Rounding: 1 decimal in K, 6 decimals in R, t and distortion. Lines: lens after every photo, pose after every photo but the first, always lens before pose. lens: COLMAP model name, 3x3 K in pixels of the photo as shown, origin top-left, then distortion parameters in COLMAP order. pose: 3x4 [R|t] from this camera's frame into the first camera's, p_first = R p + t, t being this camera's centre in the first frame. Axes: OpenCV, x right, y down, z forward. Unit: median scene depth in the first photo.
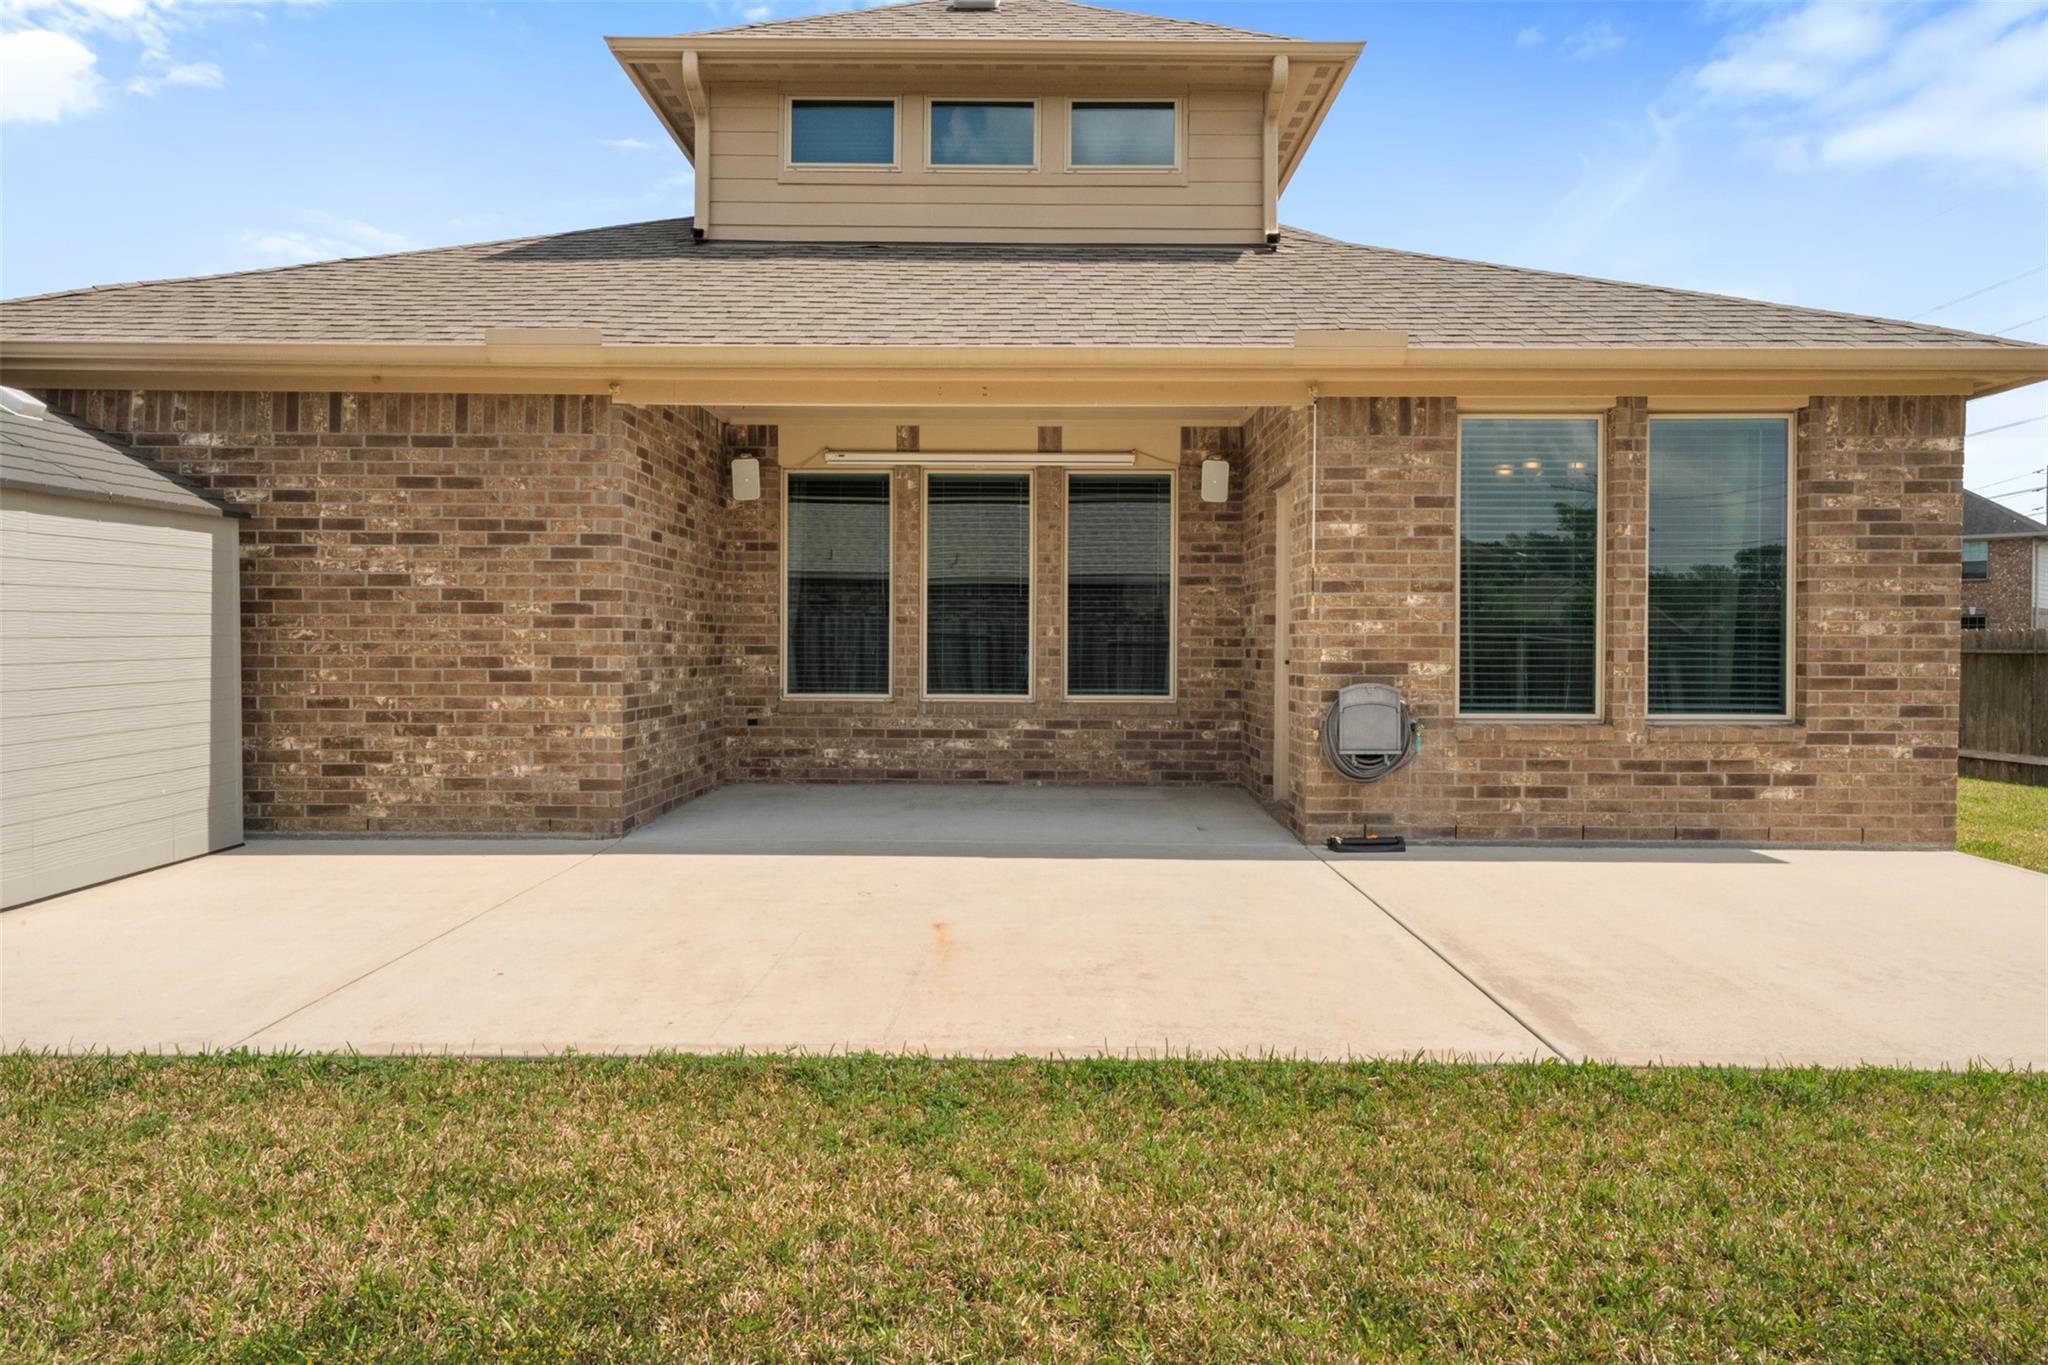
lens RADIAL K [[1292.1, 0, 1021.4], [0, 1292.1, 660.7], [0, 0, 1]] dist [0.028162, 0.001827]
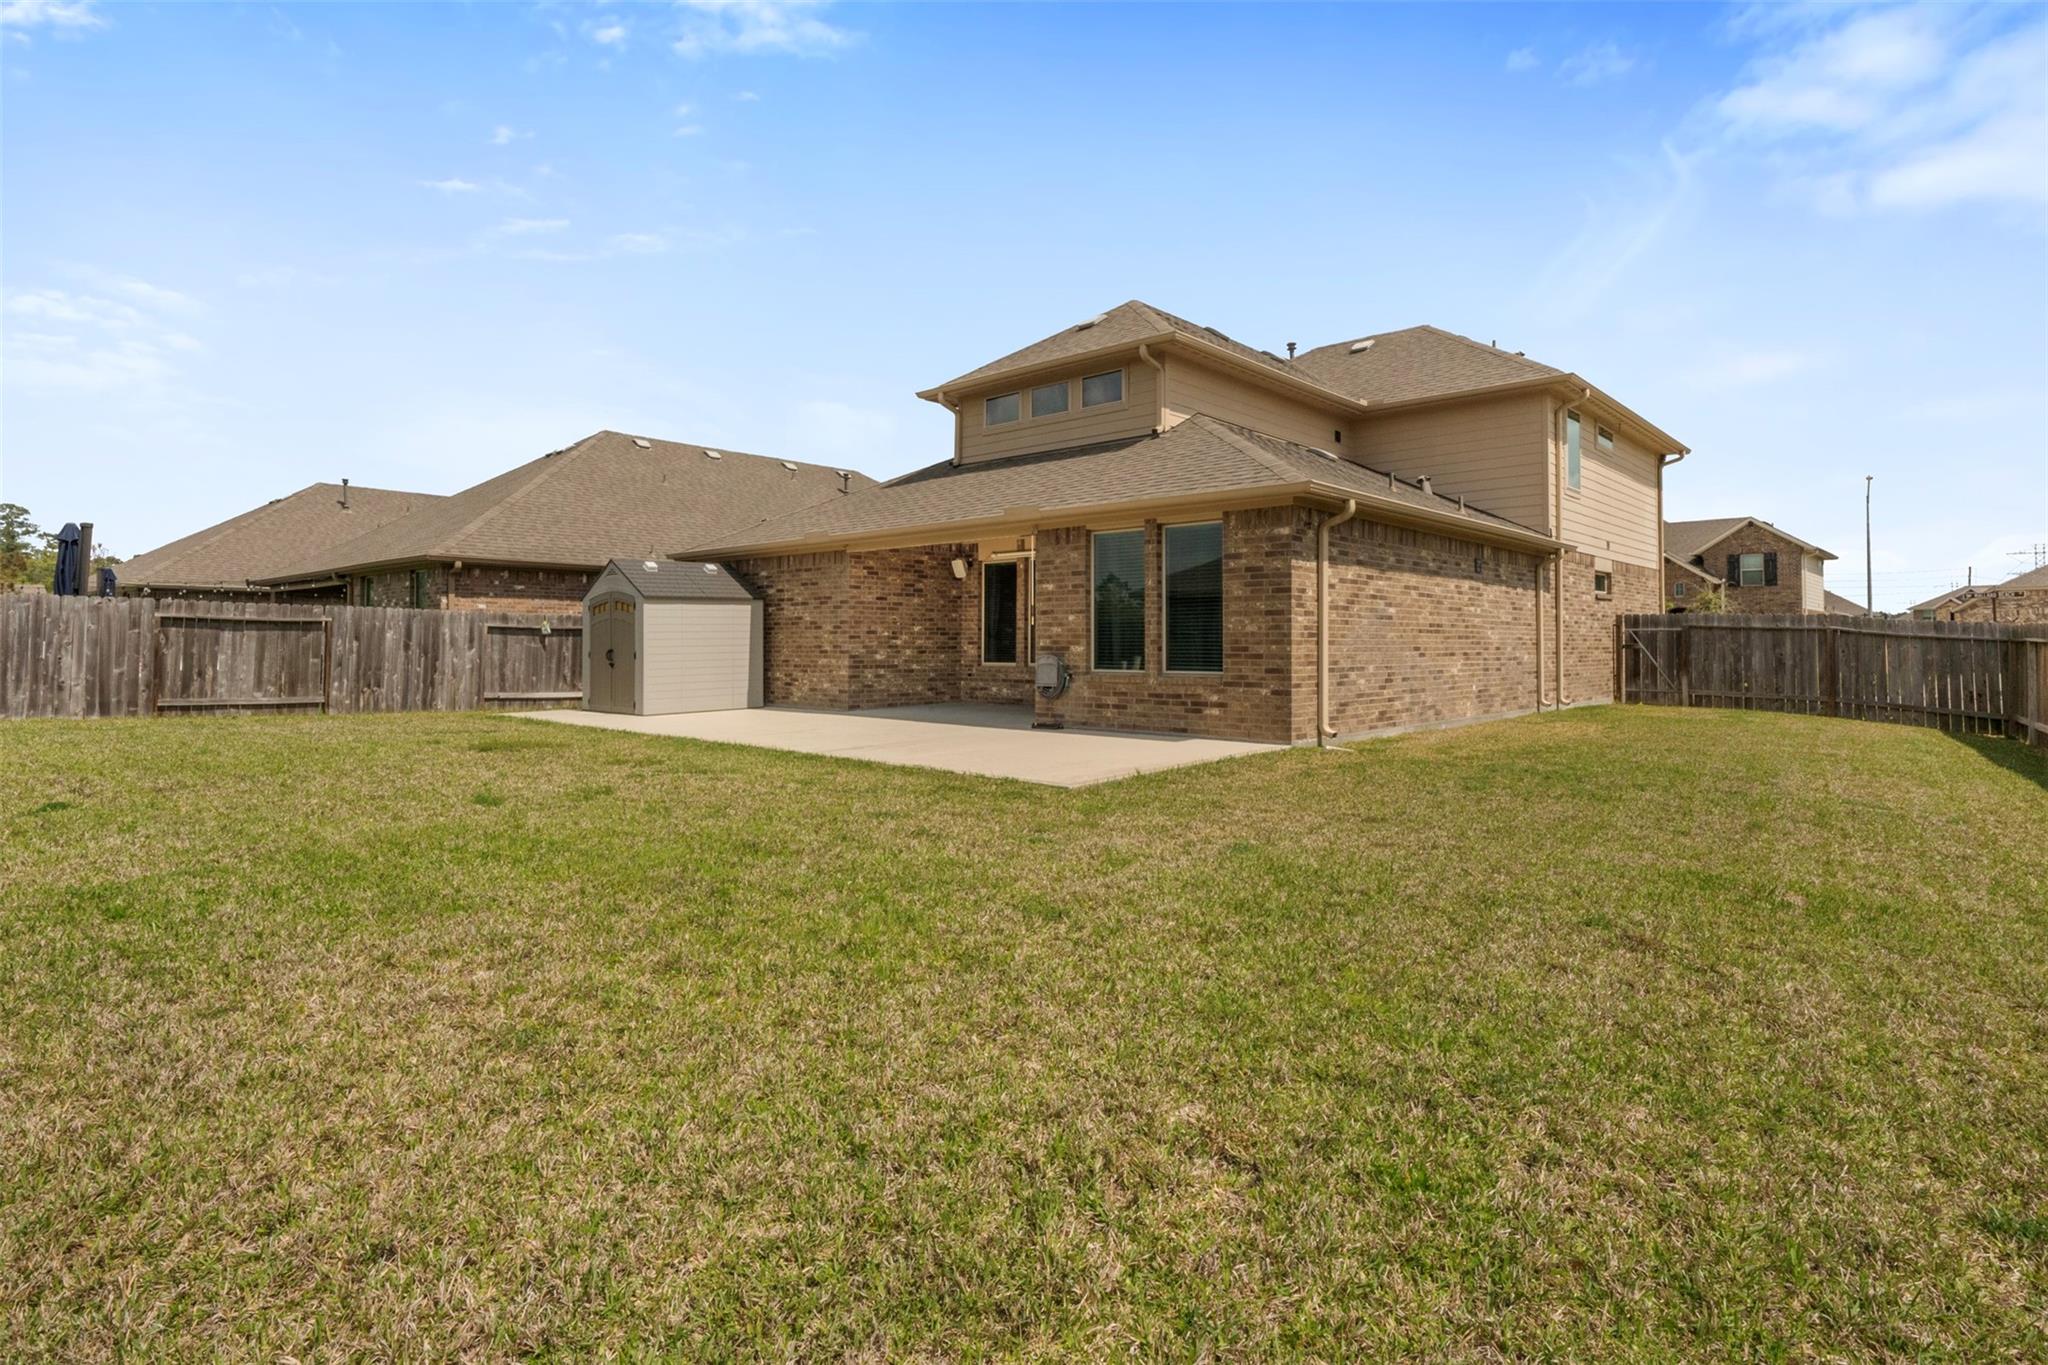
lens RADIAL K [[1003.0, 0, 1022.1], [0, 1003.0, 619.1], [0, 0, 1]] dist [0.027408, -0.002503]
pose [[0.746644, -0.020515, -0.664908, 1.368454], [-0.005097, 0.999319, -0.036557, 0.018441], [0.665205, 0.030684, 0.746030, -0.333659]]
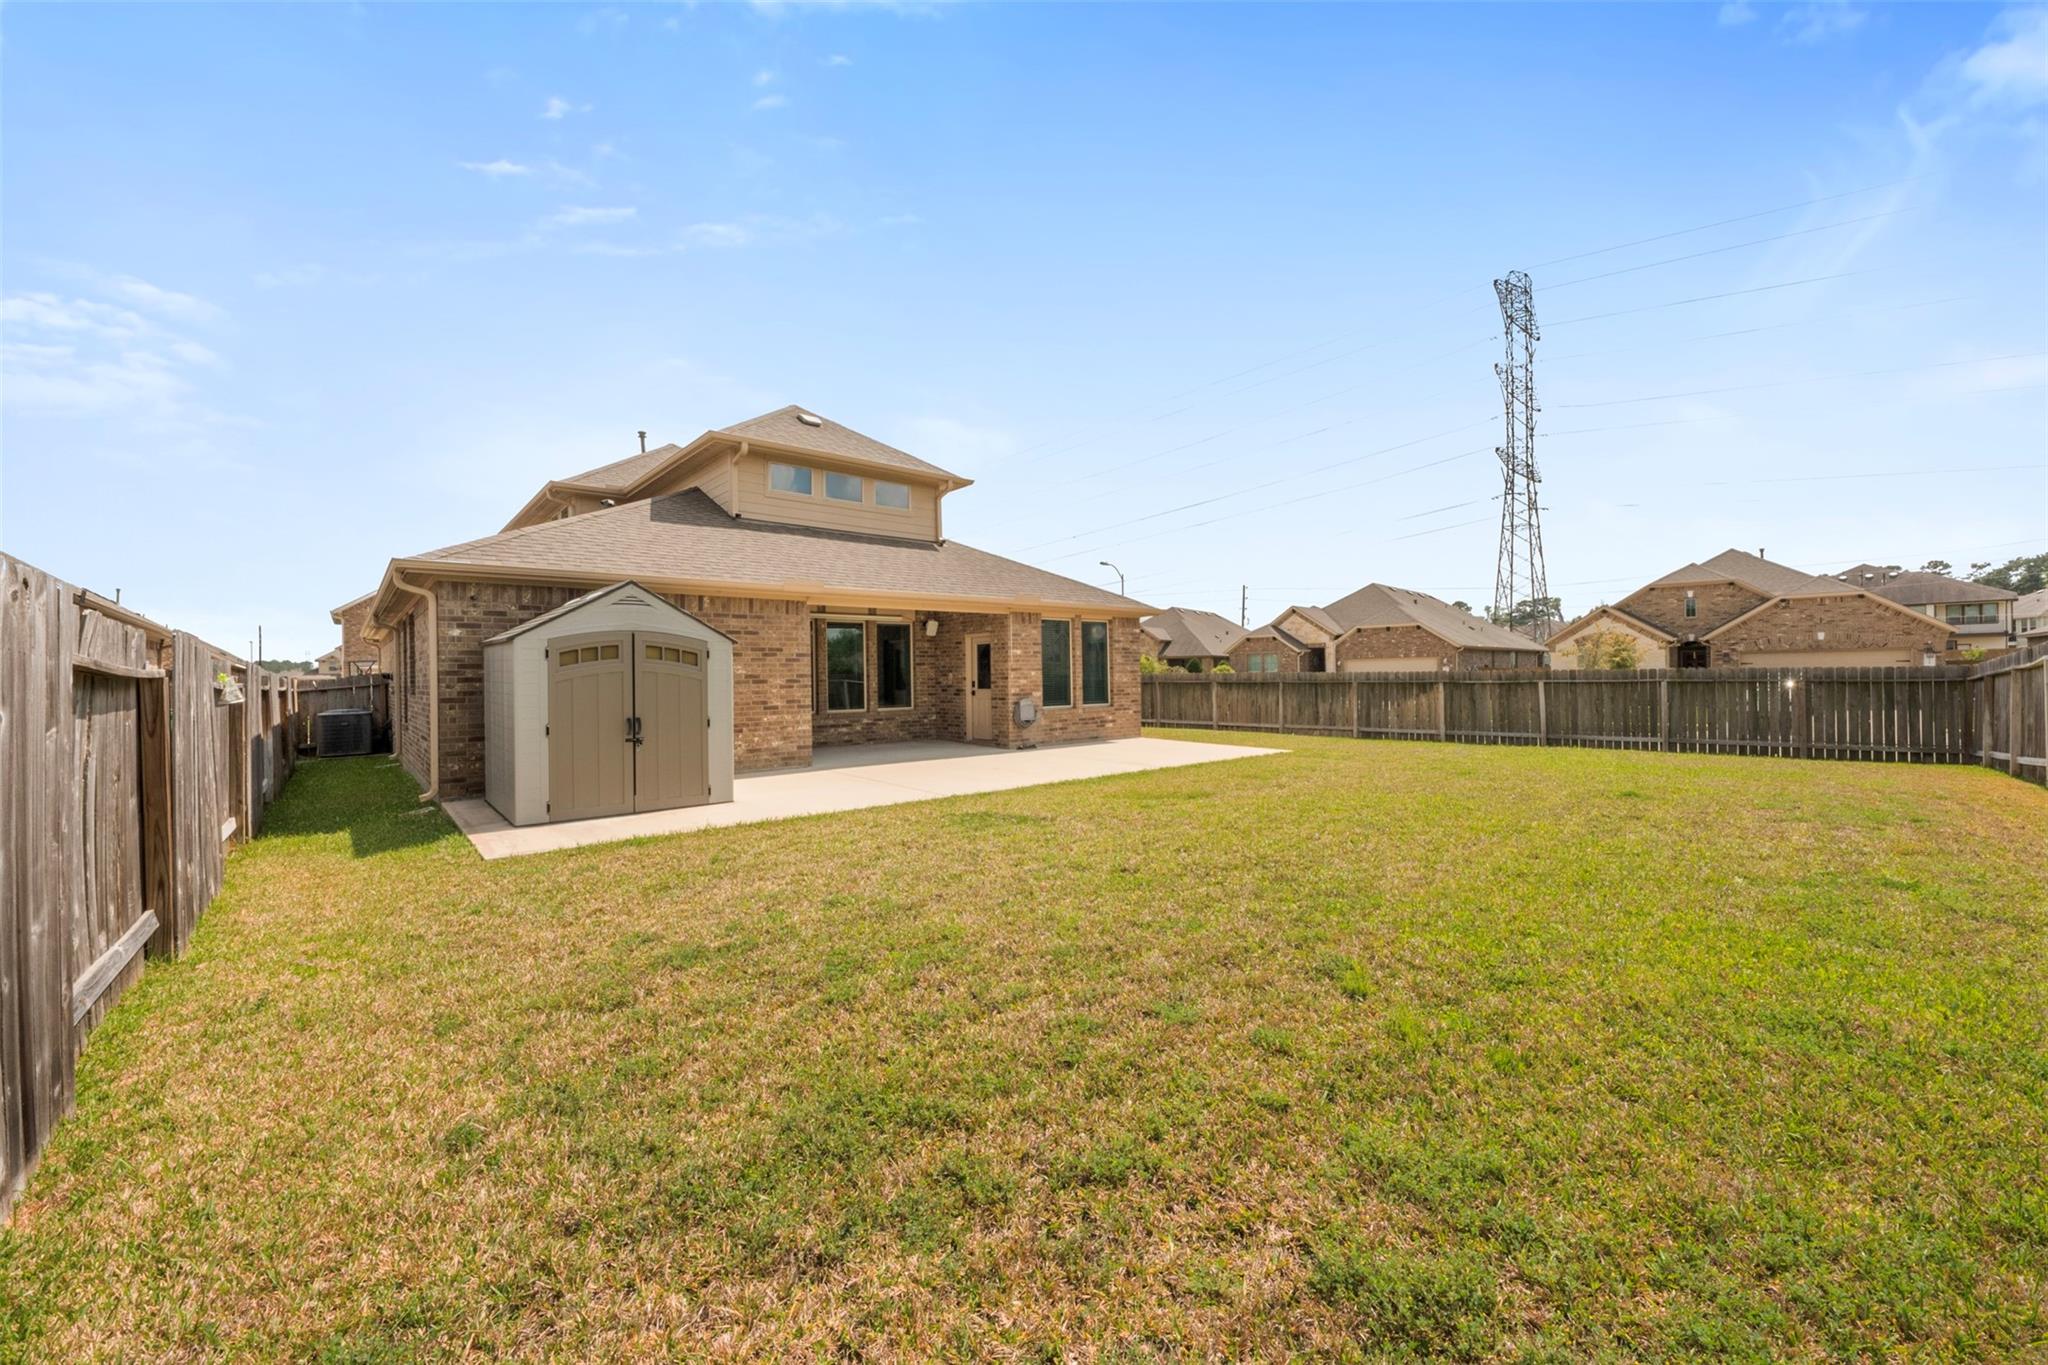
lens RADIAL K [[800.0, 0, 1014.6], [0, 800.0, 673.7], [0, 0, 1]] dist [0.014169, -0.000275]
pose [[0.762414, -0.014548, 0.646926, -1.055718], [0.025526, 0.999645, -0.007603, -0.031314], [-0.646586, 0.022310, 0.762515, -0.532966]]
